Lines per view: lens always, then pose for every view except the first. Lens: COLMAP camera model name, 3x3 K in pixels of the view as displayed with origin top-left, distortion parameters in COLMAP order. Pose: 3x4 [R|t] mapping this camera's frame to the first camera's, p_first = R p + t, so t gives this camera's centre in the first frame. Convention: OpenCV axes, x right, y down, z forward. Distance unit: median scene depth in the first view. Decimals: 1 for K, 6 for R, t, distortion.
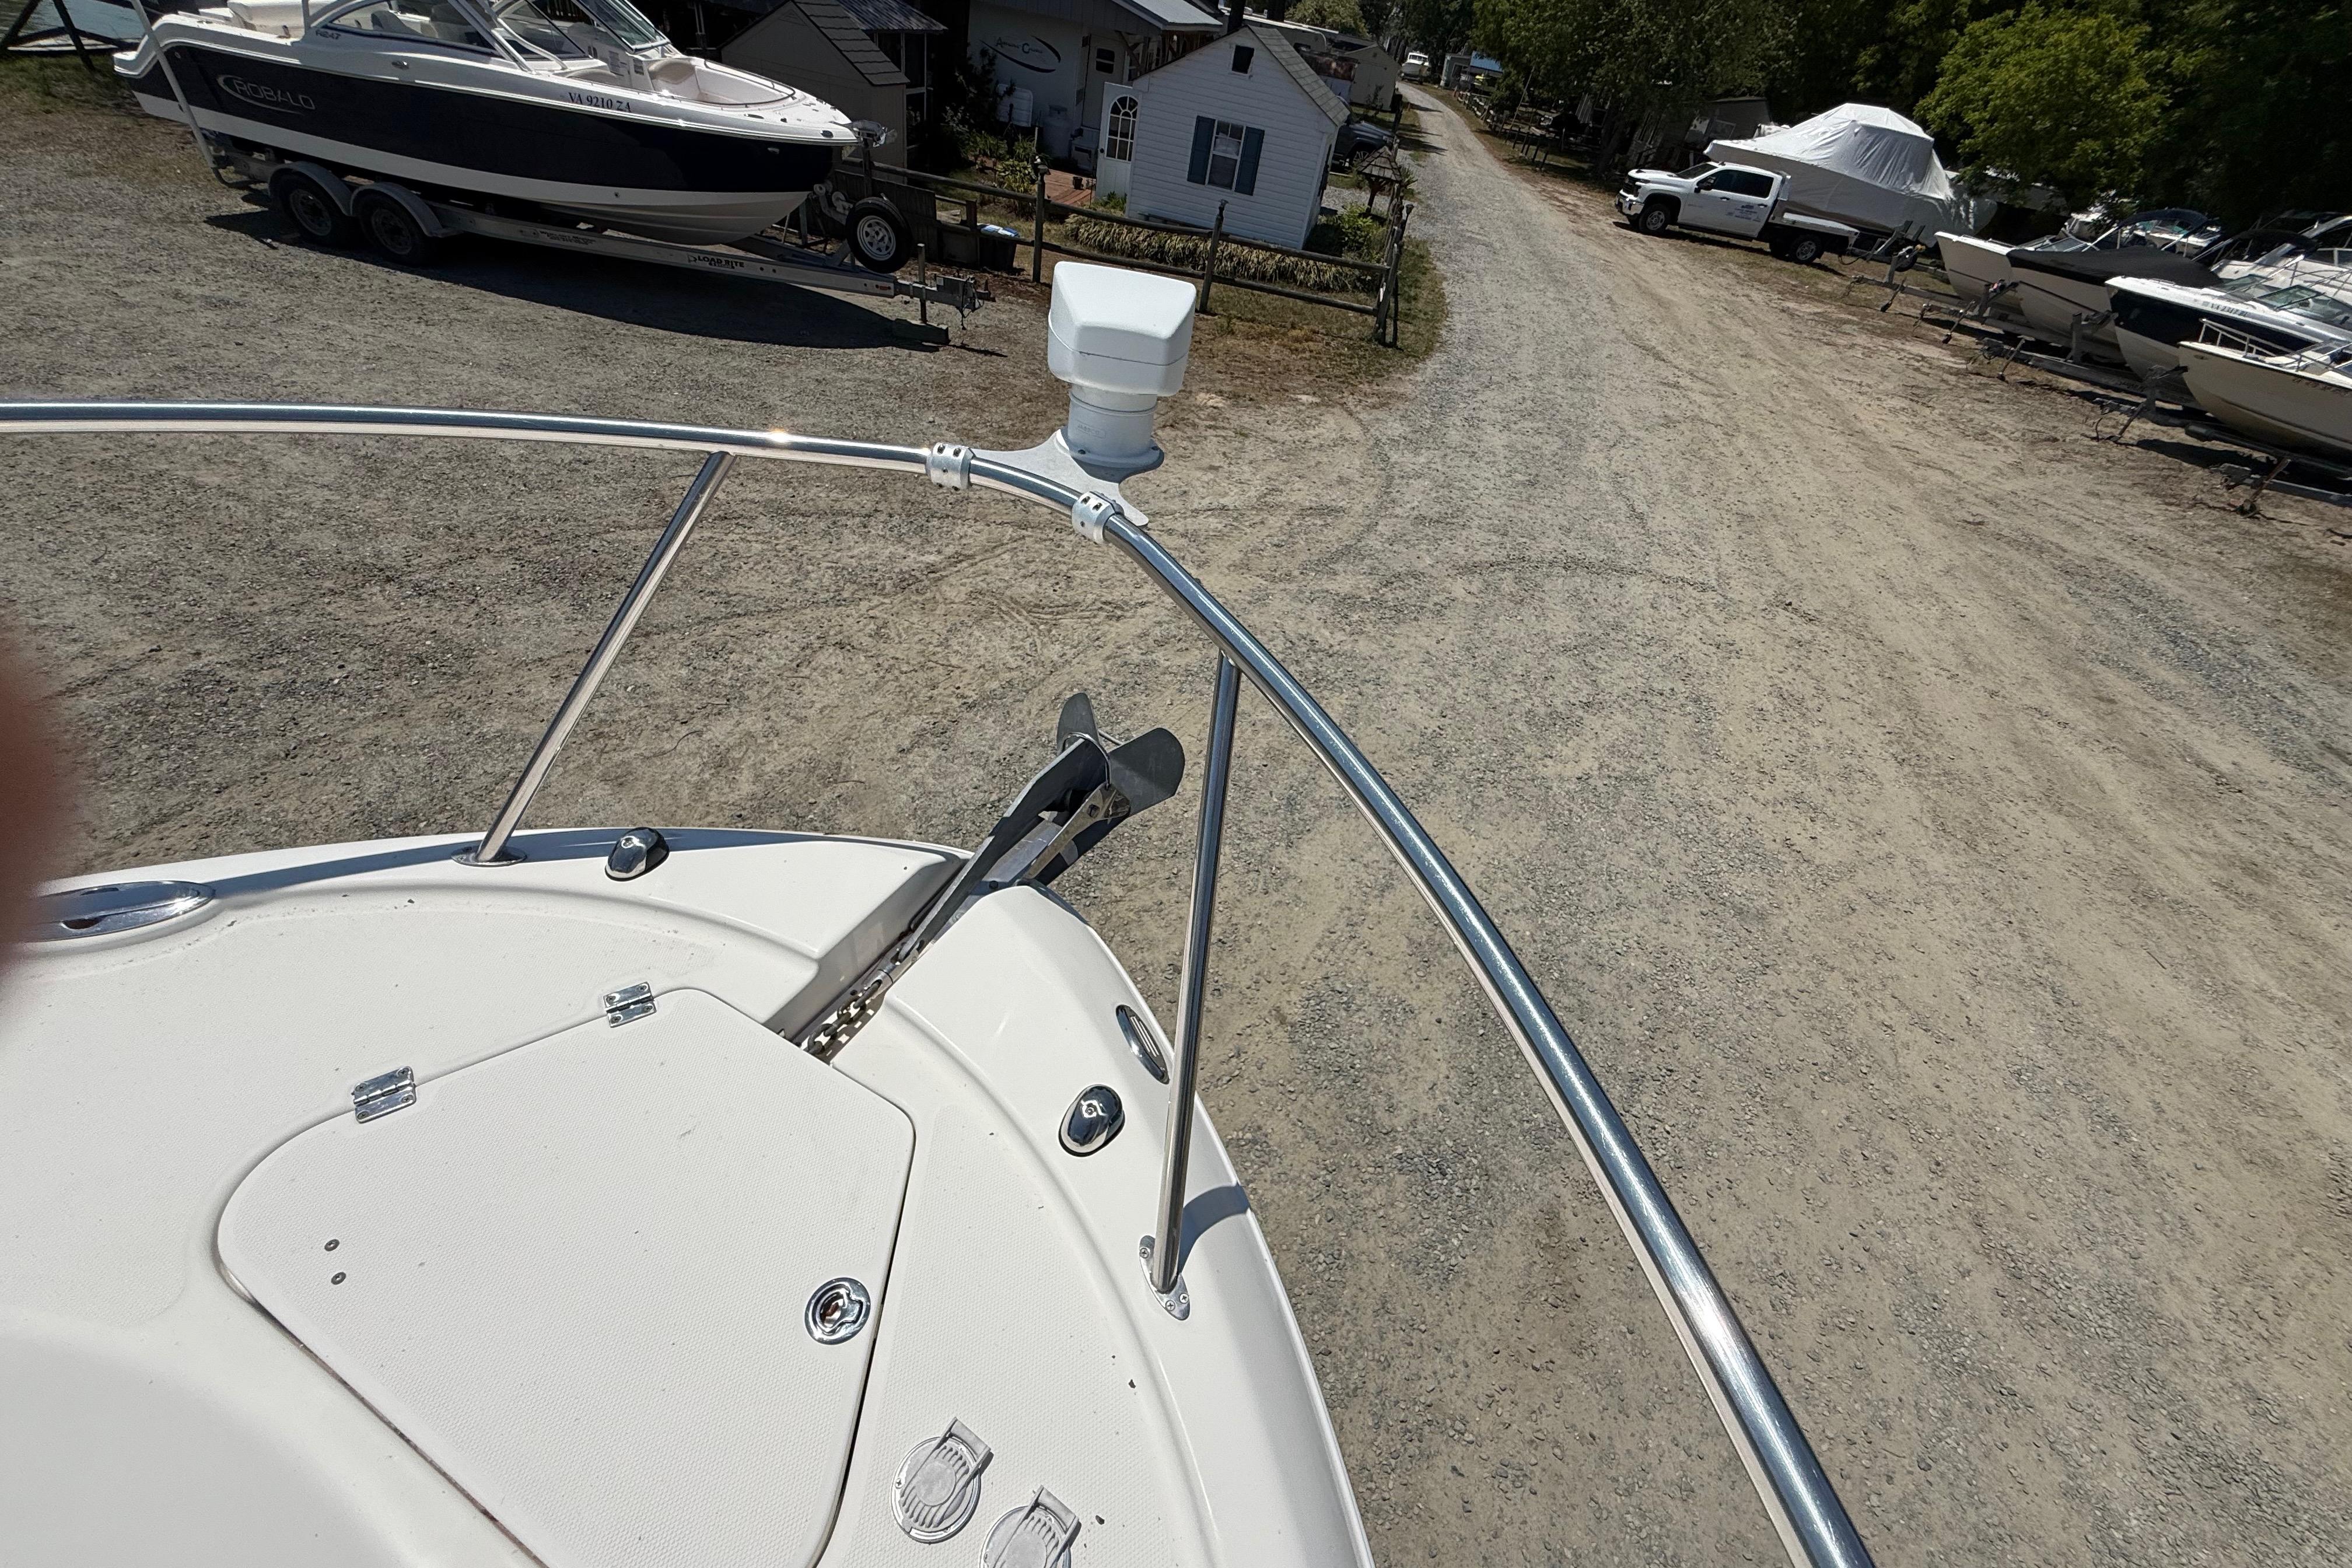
lens RADIAL K [[938.9, 0, 1180.8], [0, 938.9, 782.3], [0, 0, 1]] dist [-0.000200, 0.001037]
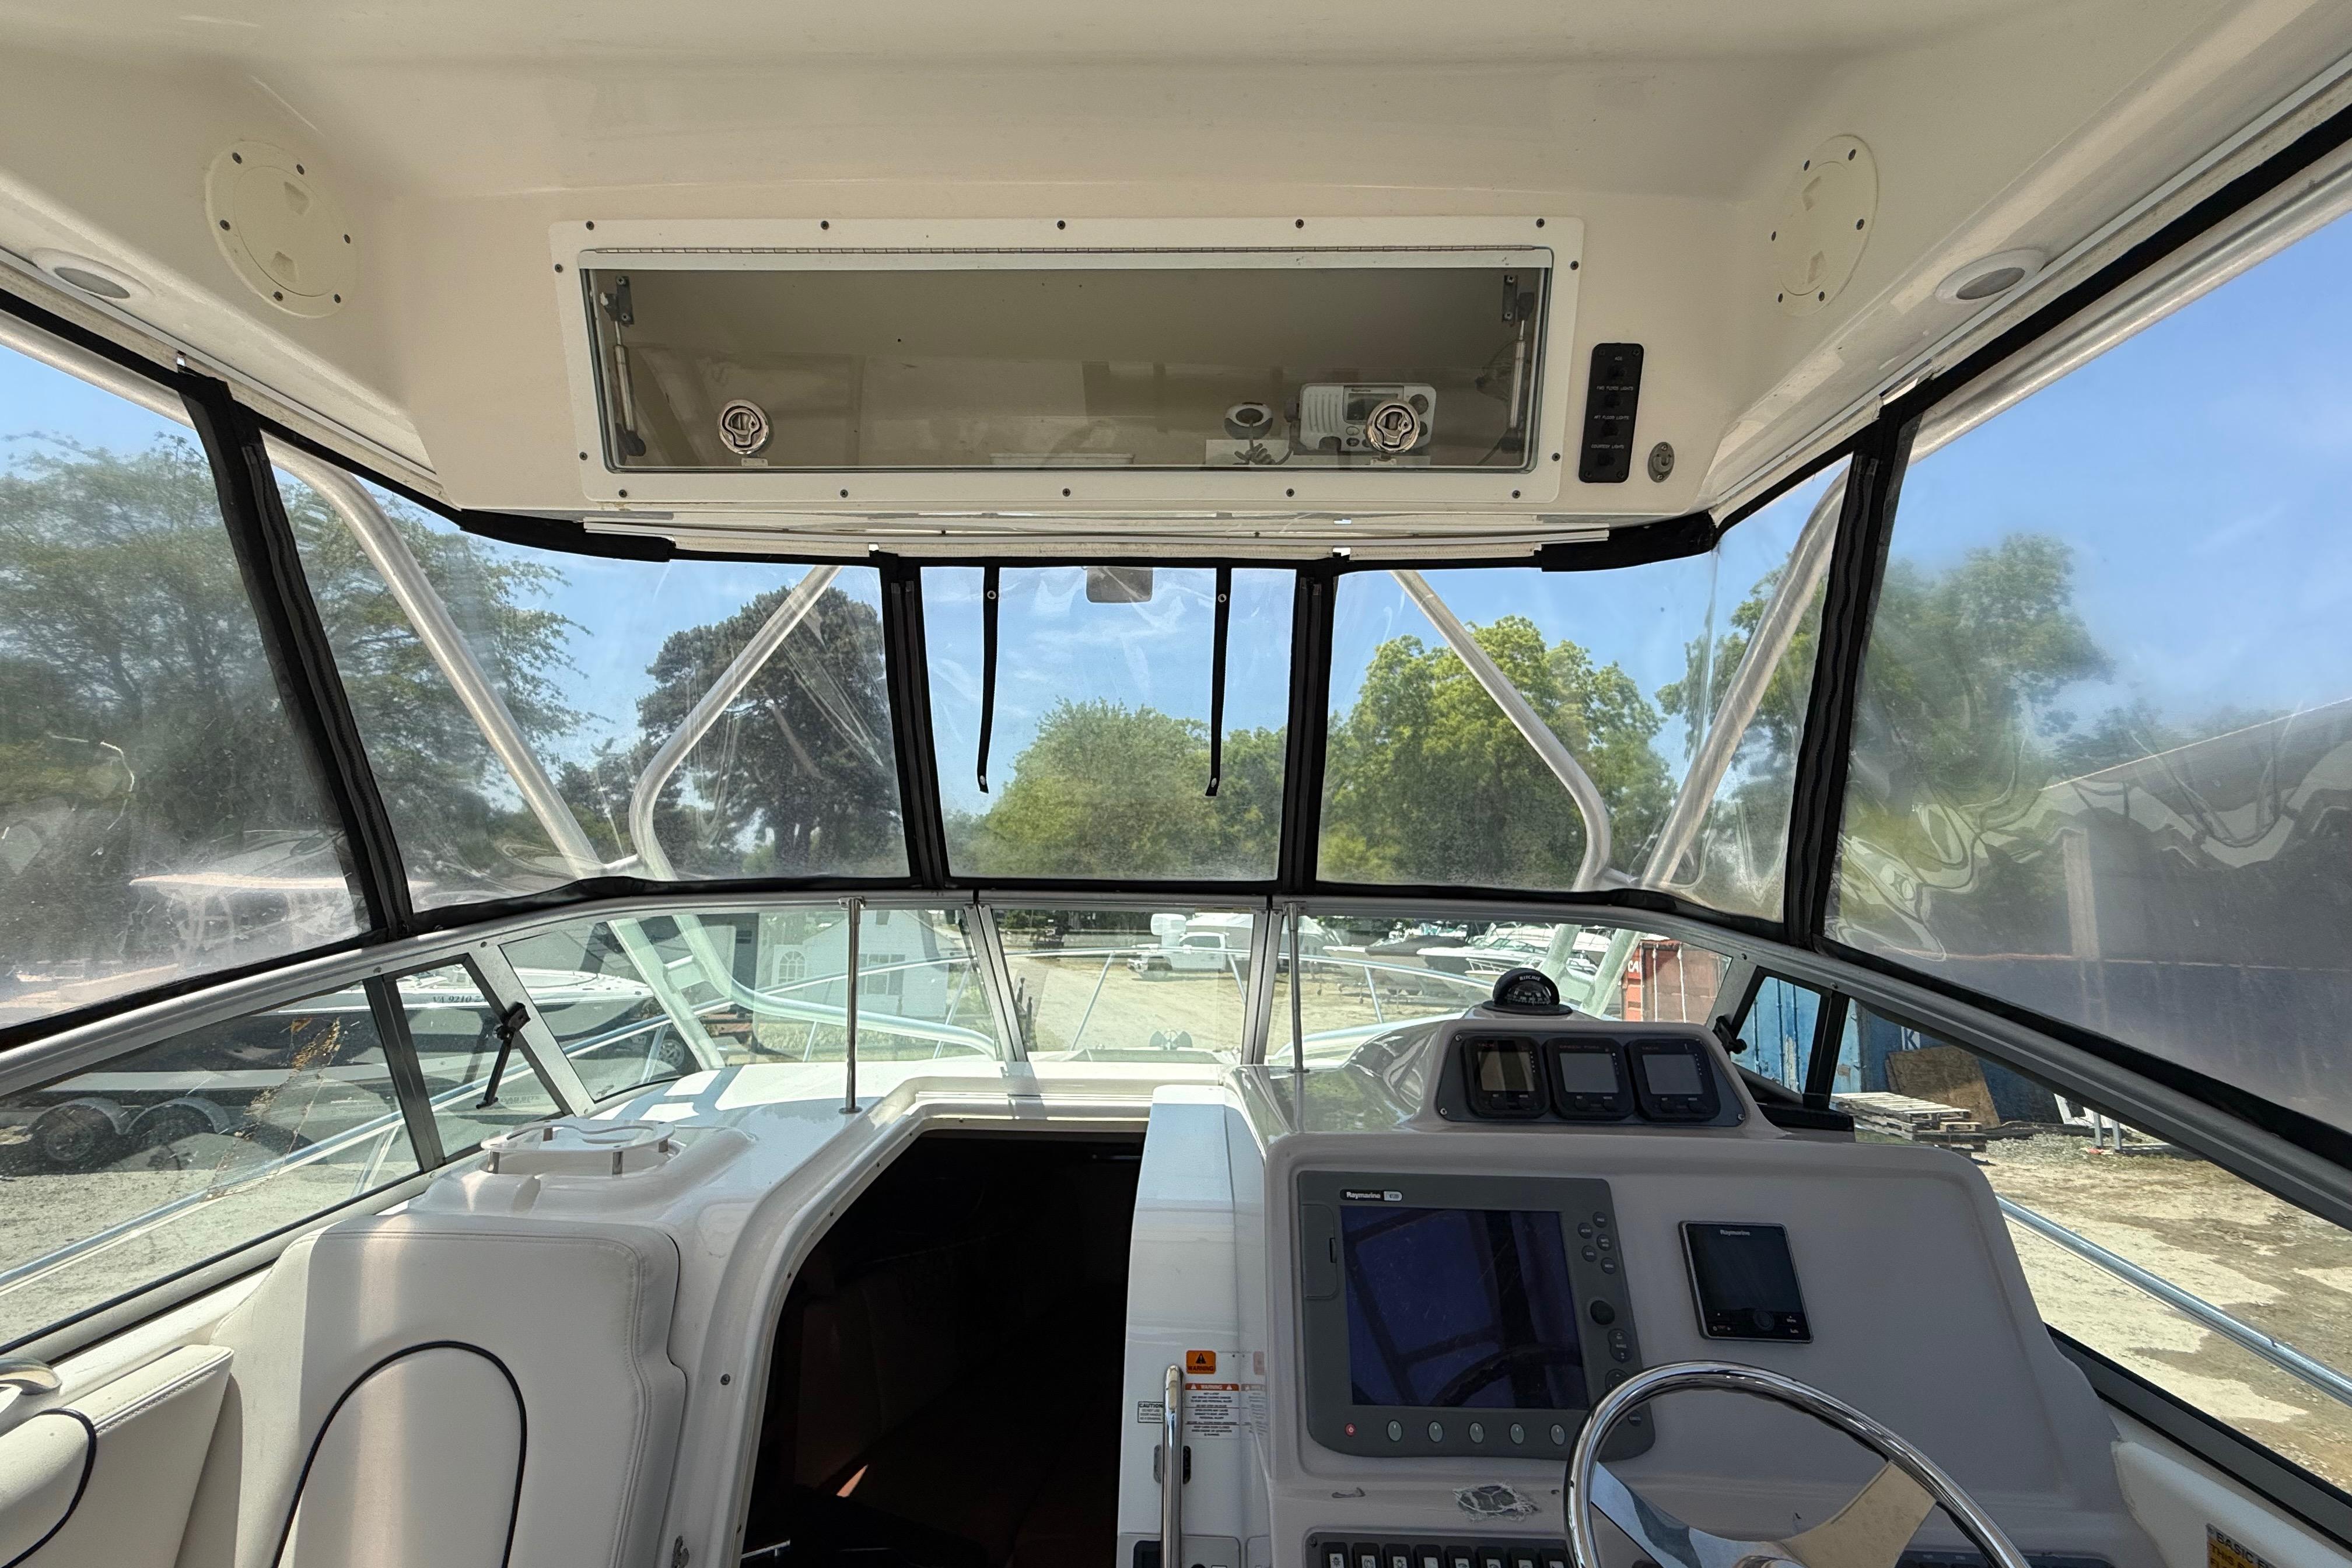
lens RADIAL K [[938.9, 0, 1170.9], [0, 938.9, 796.1], [0, 0, 1]] dist [-0.000200, 0.001037]
pose [[0.889281, -0.076916, 0.450848, -0.137630], [0.370511, 0.699088, -0.611554, 0.126324], [-0.268144, 0.710887, 0.650184, -0.165527]]
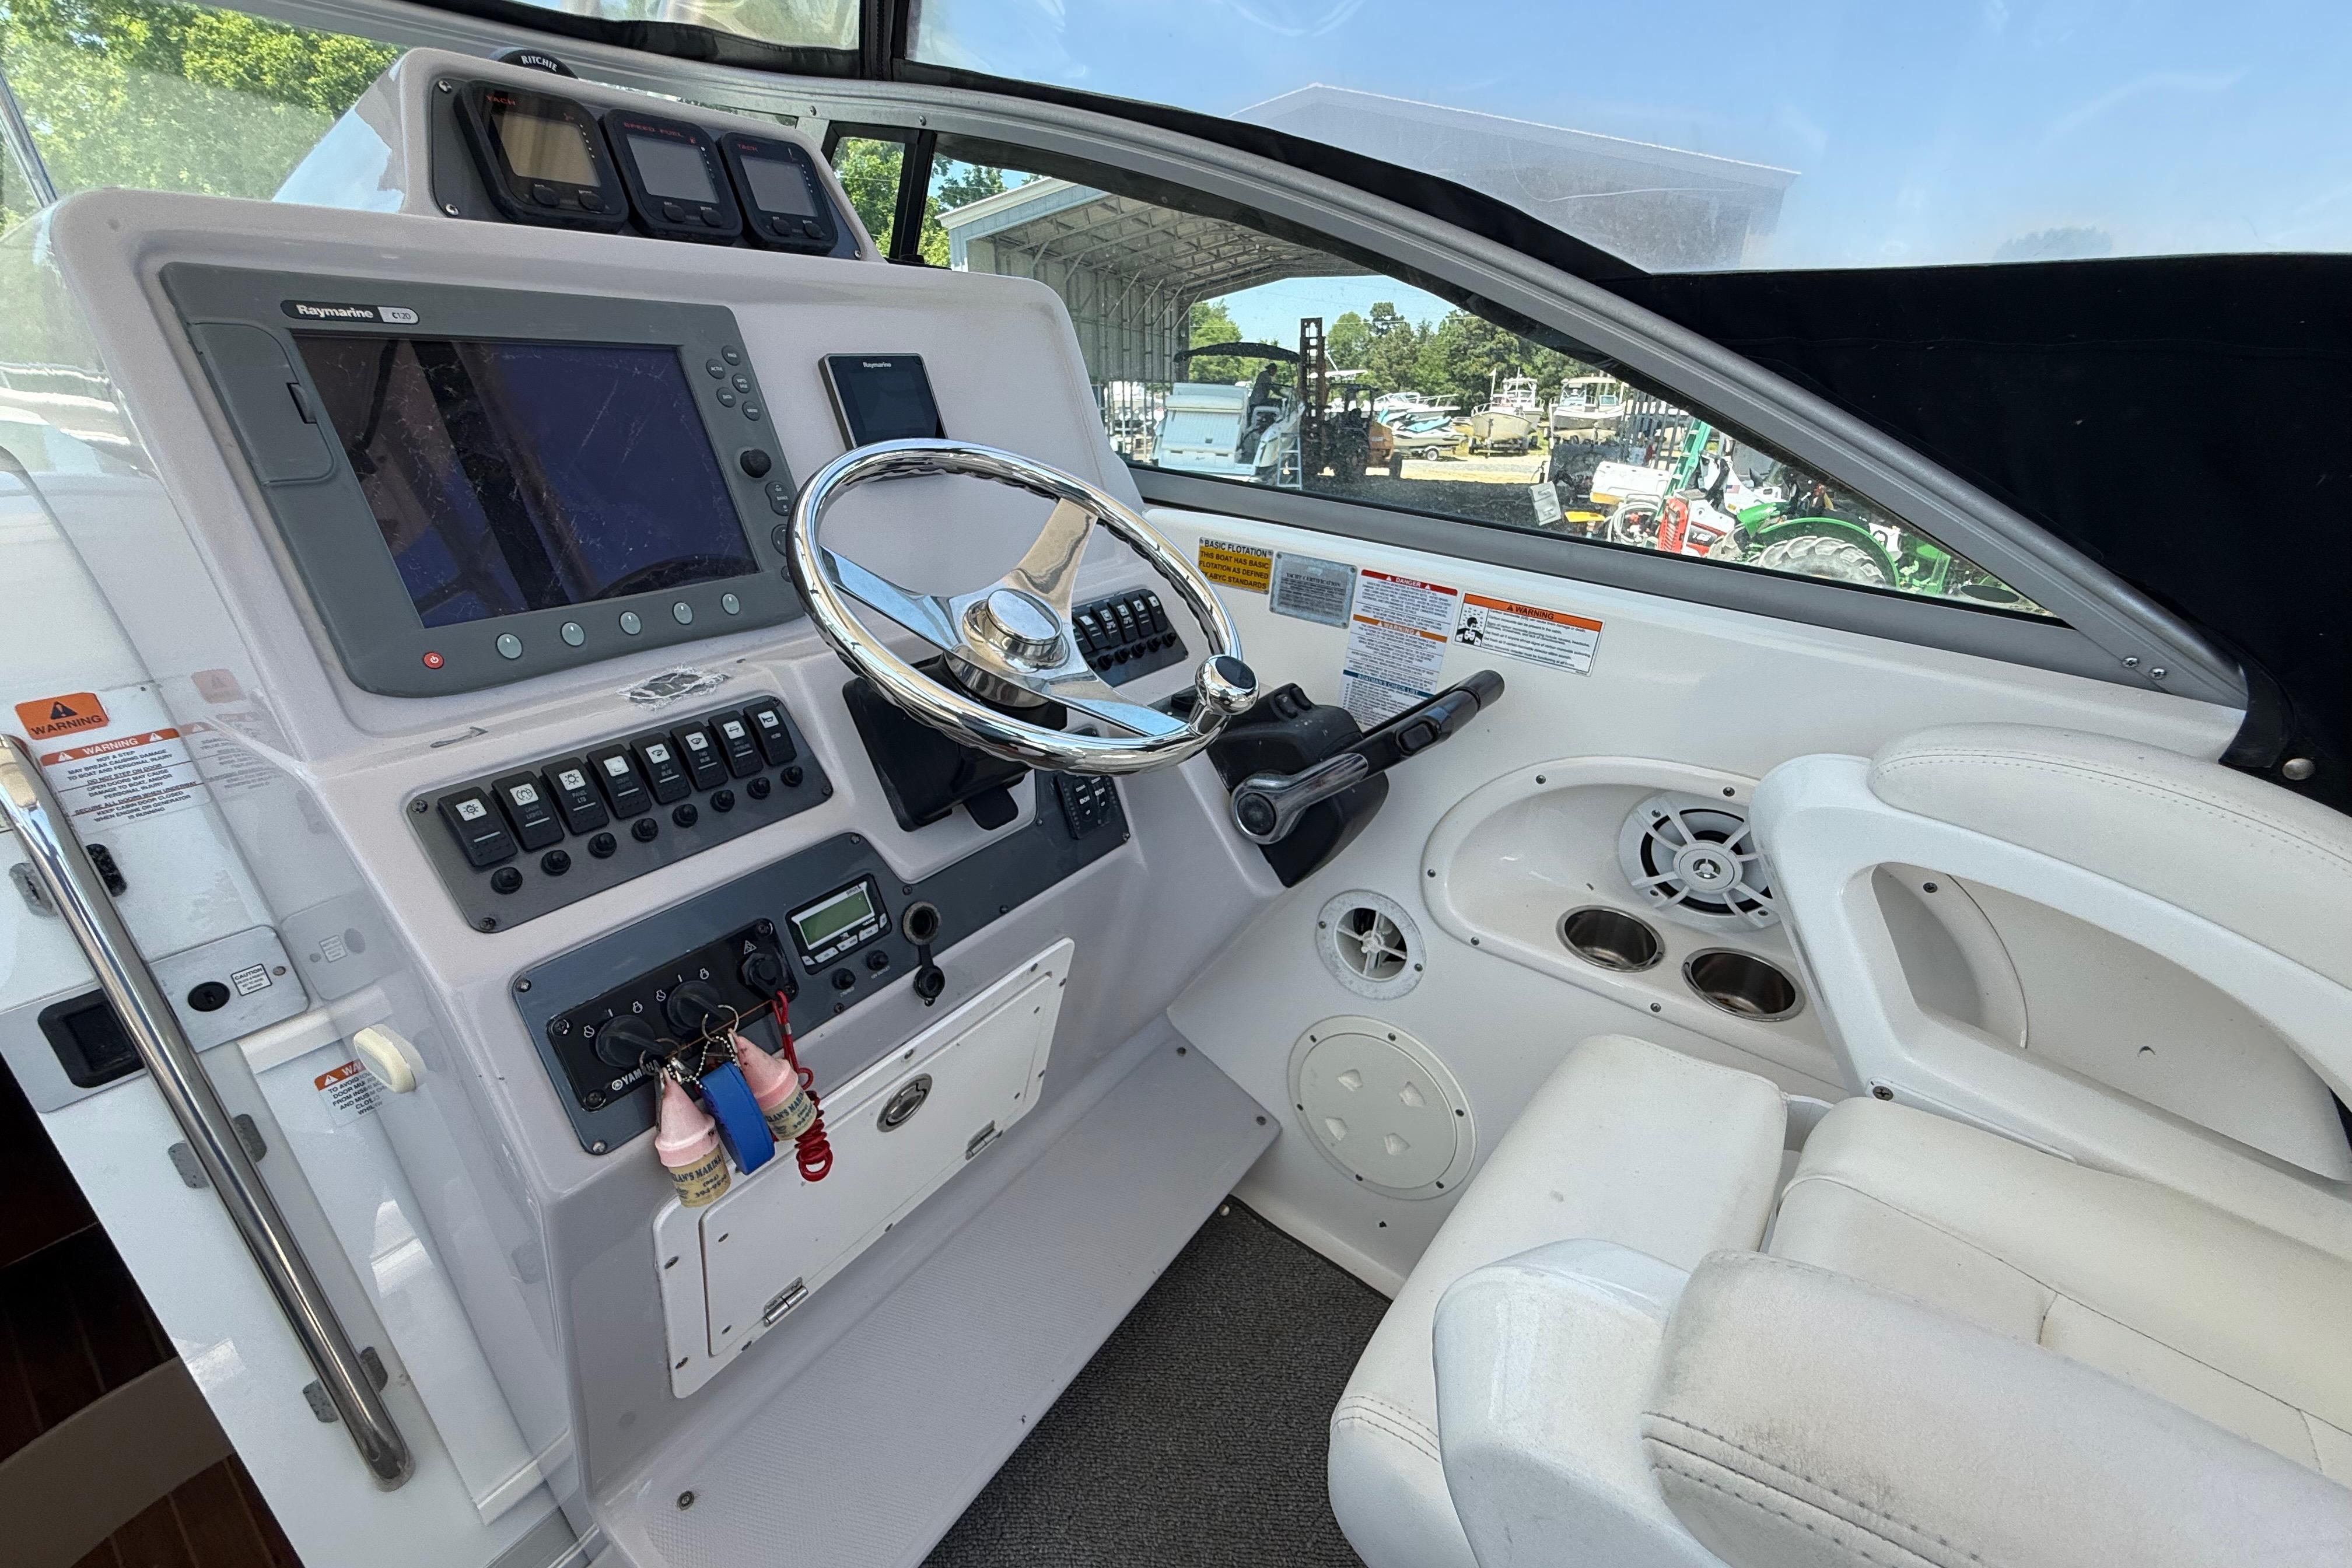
lens RADIAL K [[938.9, 0, 1169.6], [0, 938.9, 783.4], [0, 0, 1]] dist [-0.000200, 0.001037]
pose [[0.143959, -0.526098, 0.838151, -0.134503], [0.645316, 0.692021, 0.323535, 0.131683], [-0.750229, 0.494296, 0.439122, -0.142060]]
